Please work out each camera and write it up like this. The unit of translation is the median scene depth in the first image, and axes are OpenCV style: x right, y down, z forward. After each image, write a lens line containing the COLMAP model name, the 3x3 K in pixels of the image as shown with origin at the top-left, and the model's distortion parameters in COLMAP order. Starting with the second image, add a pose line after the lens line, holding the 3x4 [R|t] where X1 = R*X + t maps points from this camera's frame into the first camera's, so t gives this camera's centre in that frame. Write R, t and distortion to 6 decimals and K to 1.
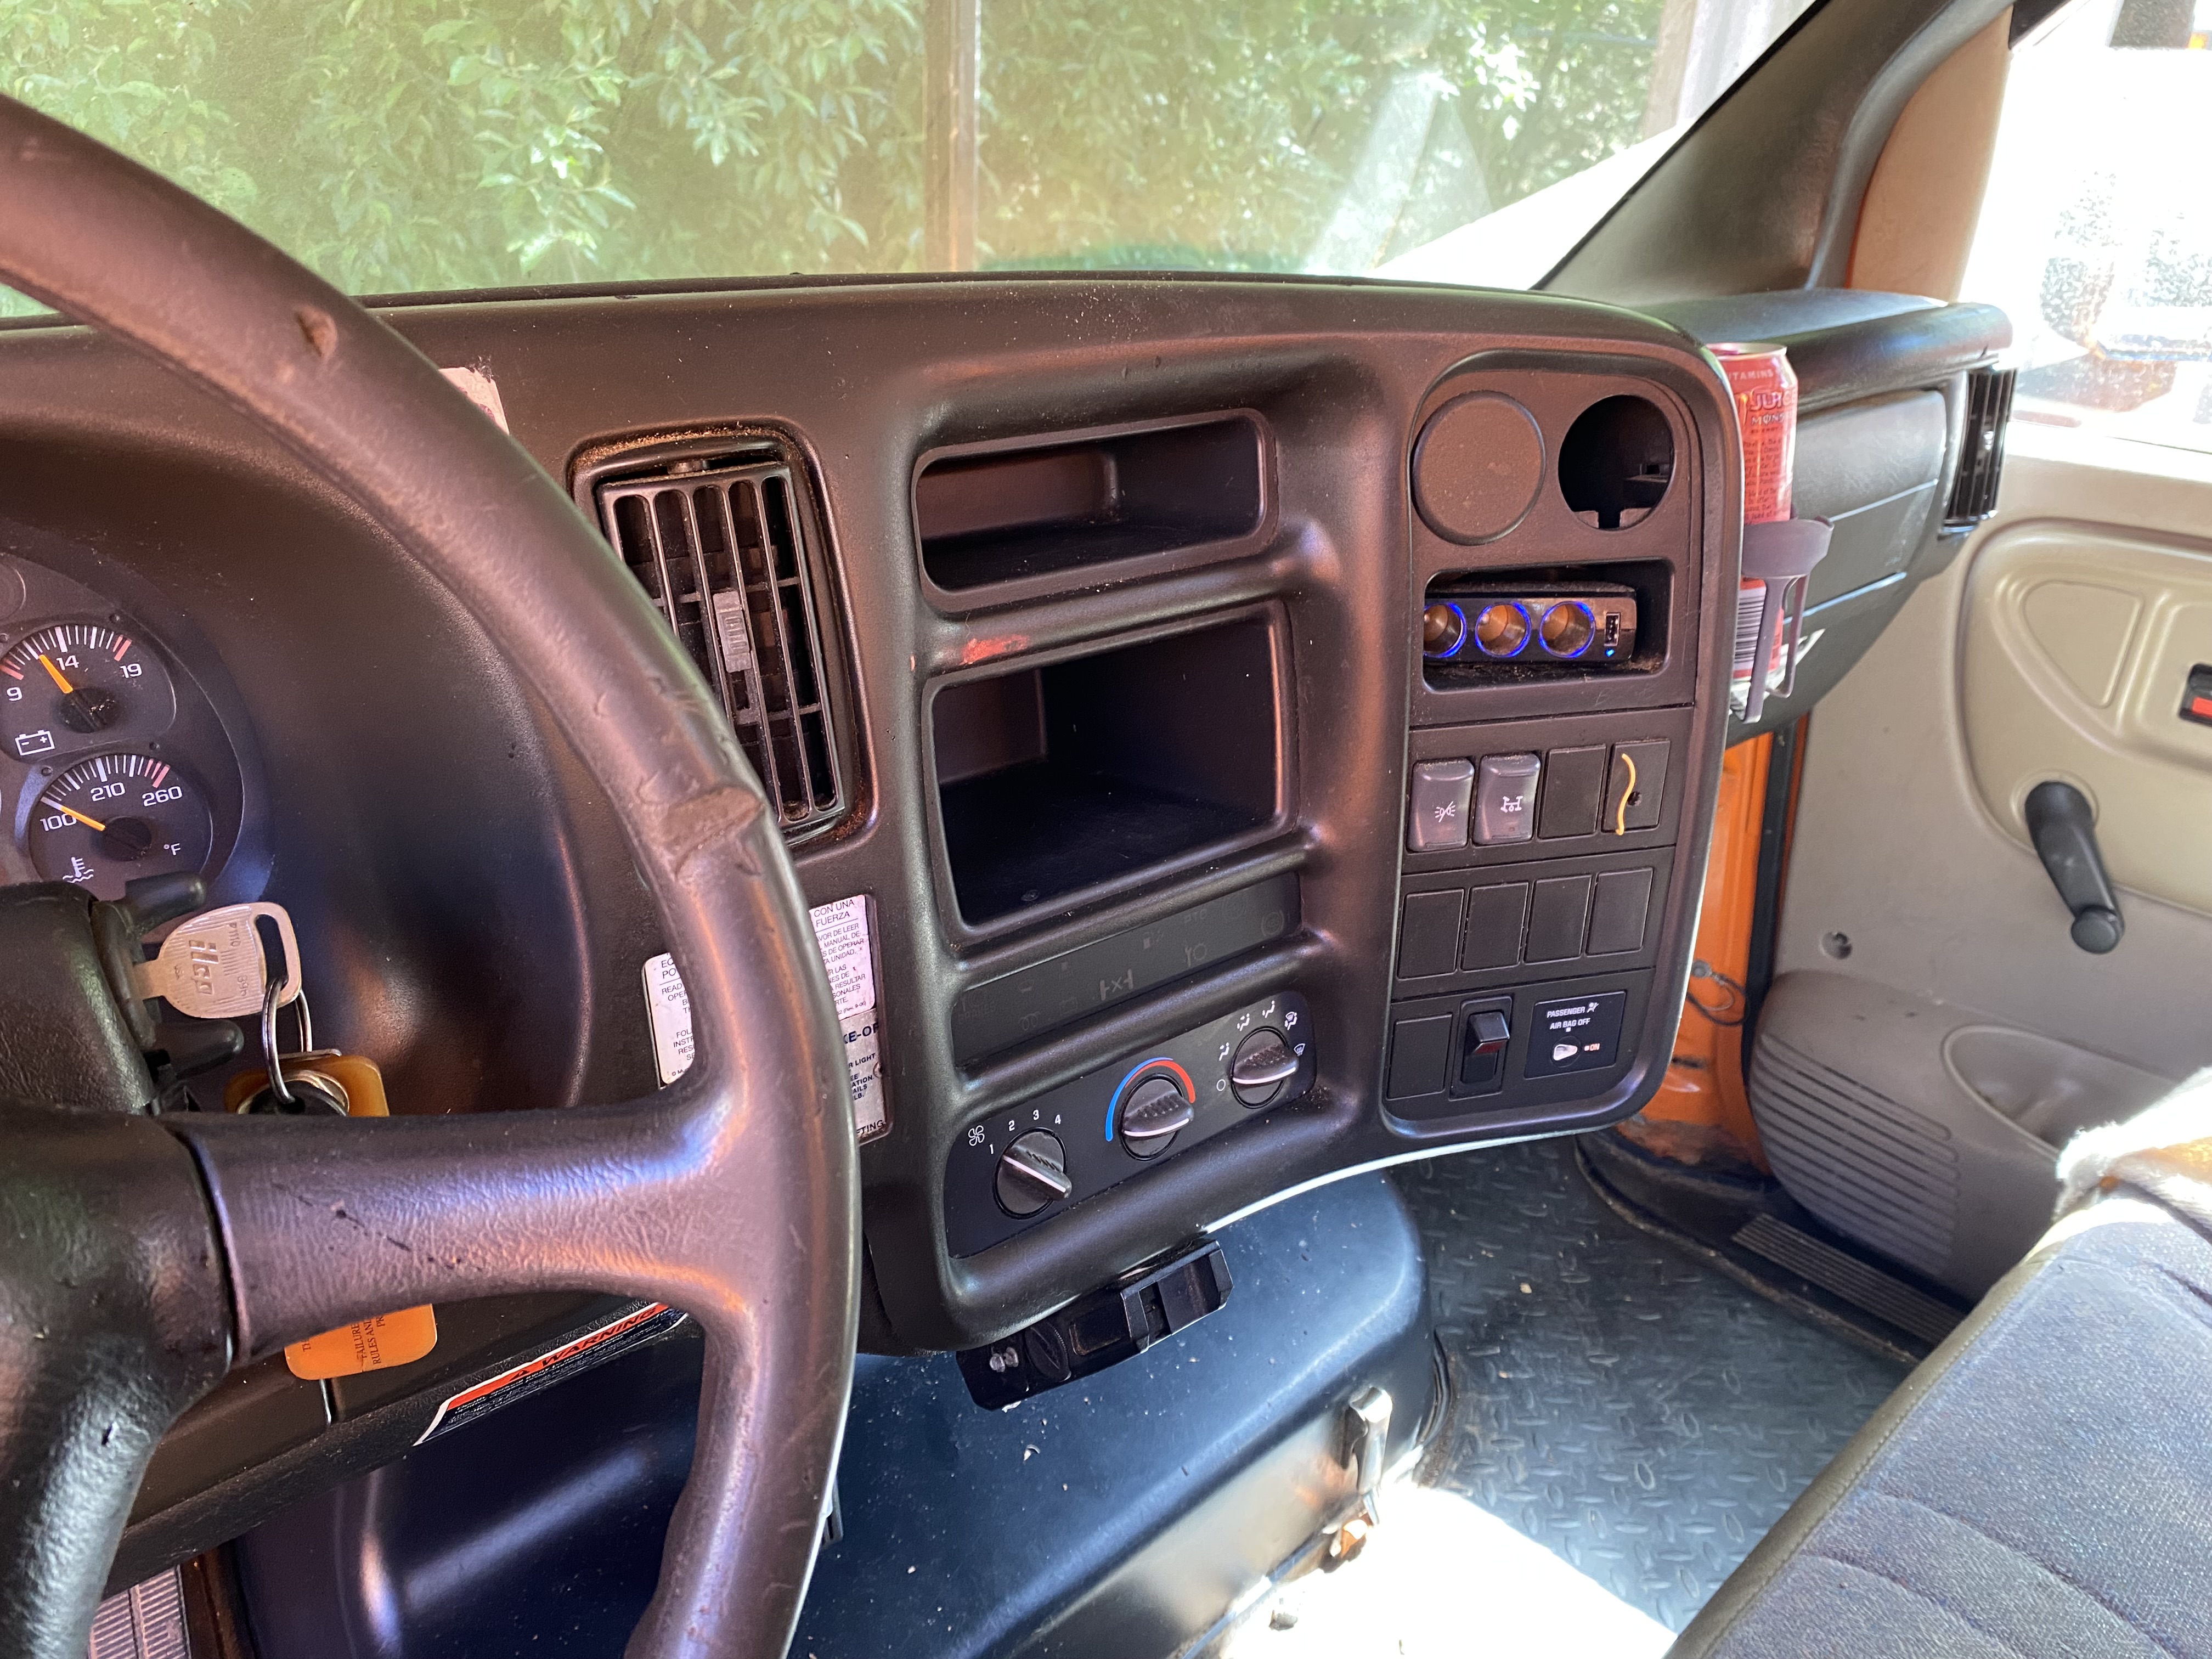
lens RADIAL K [[1675.8, 0, 1100.0], [0, 1675.8, 815.0], [0, 0, 1]] dist [0.039415, -0.048180]
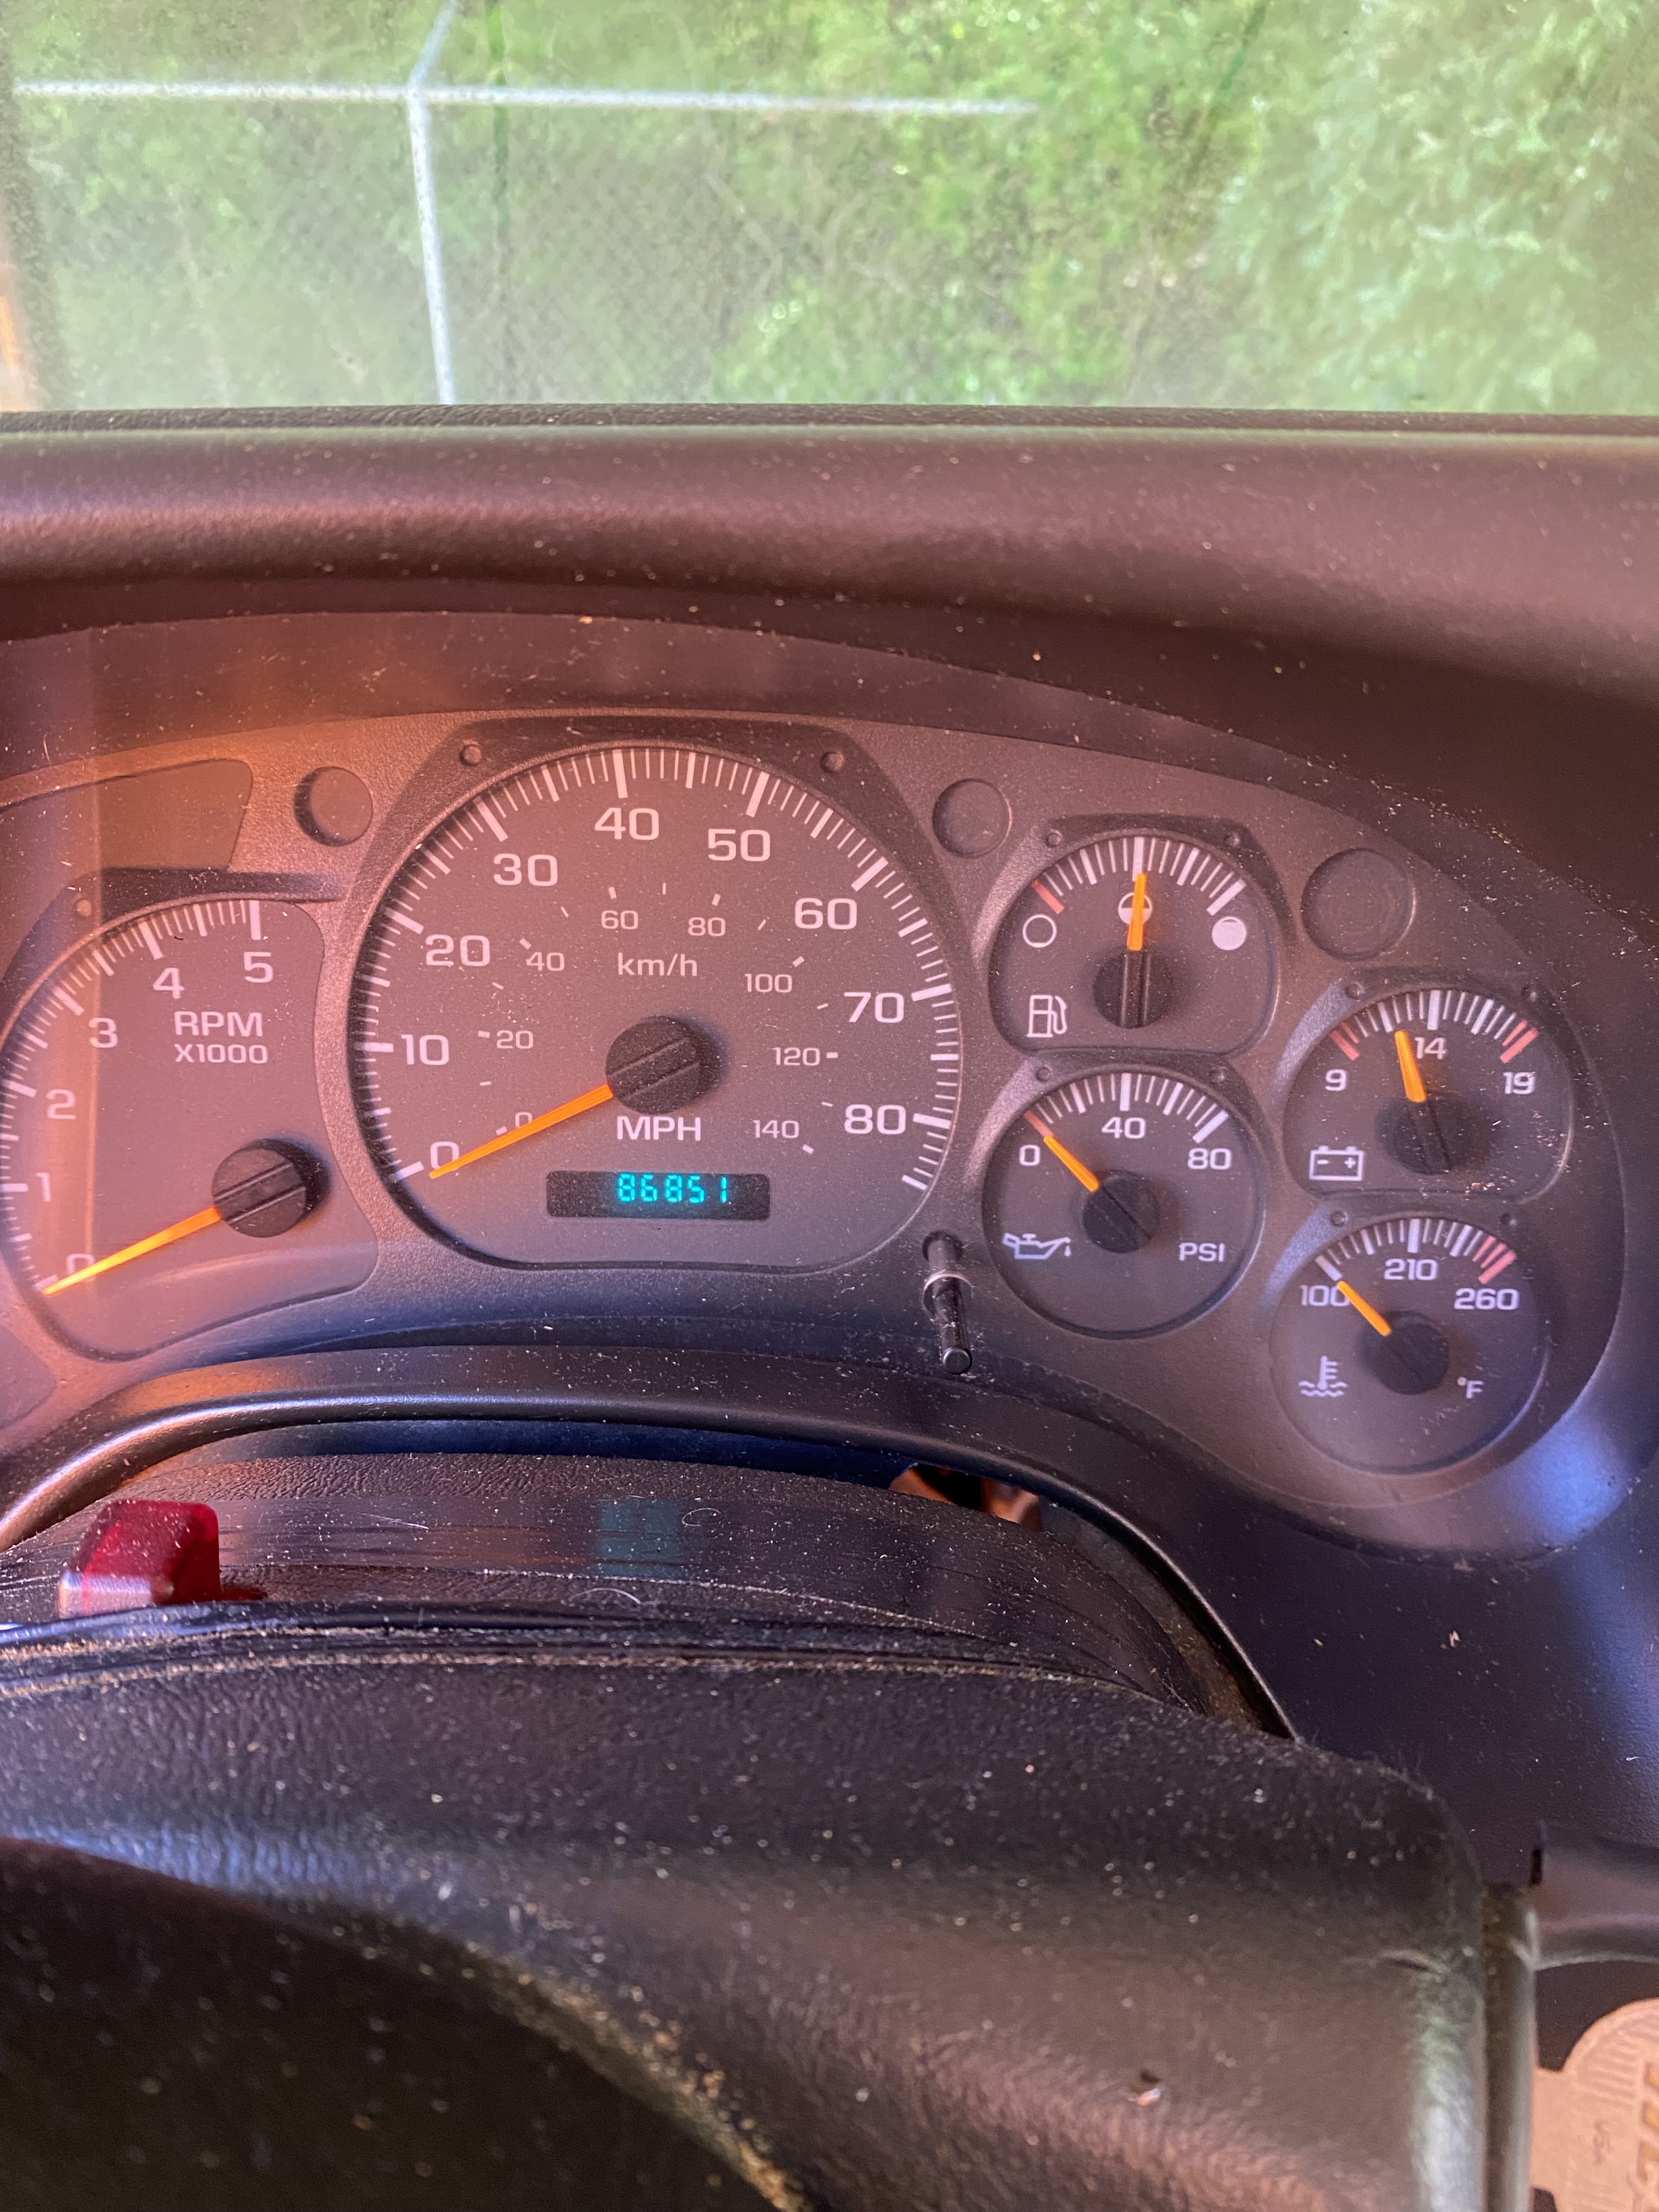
lens RADIAL K [[1675.8, 0, 827.2], [0, 1675.8, 1109.0], [0, 0, 1]] dist [0.039415, -0.048180]
pose [[0.687544, 0.327600, -0.648045, -0.160101], [-0.289892, 0.942078, 0.168678, -0.046734], [0.665767, 0.071890, 0.742688, 0.186107]]
